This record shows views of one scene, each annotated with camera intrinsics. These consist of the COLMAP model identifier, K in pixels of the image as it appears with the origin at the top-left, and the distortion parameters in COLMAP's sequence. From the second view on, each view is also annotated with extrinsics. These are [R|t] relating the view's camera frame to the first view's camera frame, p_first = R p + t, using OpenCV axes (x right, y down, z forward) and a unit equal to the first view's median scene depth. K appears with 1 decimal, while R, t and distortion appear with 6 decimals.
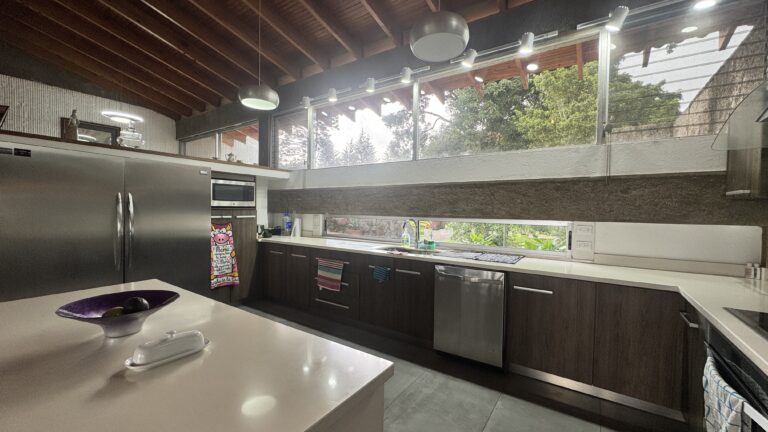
lens RADIAL K [[308.8, 0, 383.6], [0, 308.8, 217.5], [0, 0, 1]] dist [-0.001380, -0.000331]
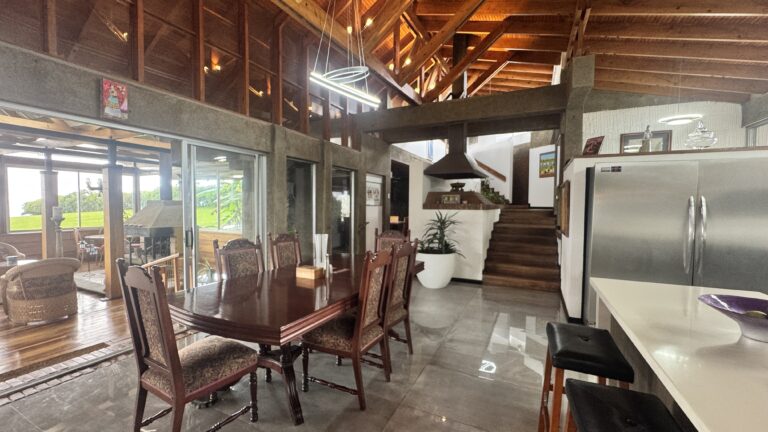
lens RADIAL K [[308.8, 0, 384.8], [0, 308.8, 214.6], [0, 0, 1]] dist [-0.001380, -0.000331]
pose [[0.149740, 0.016818, -0.988582, -0.014579], [-0.034417, 0.999338, 0.011788, 0.001340], [0.988126, 0.032259, 0.150219, -0.107216]]
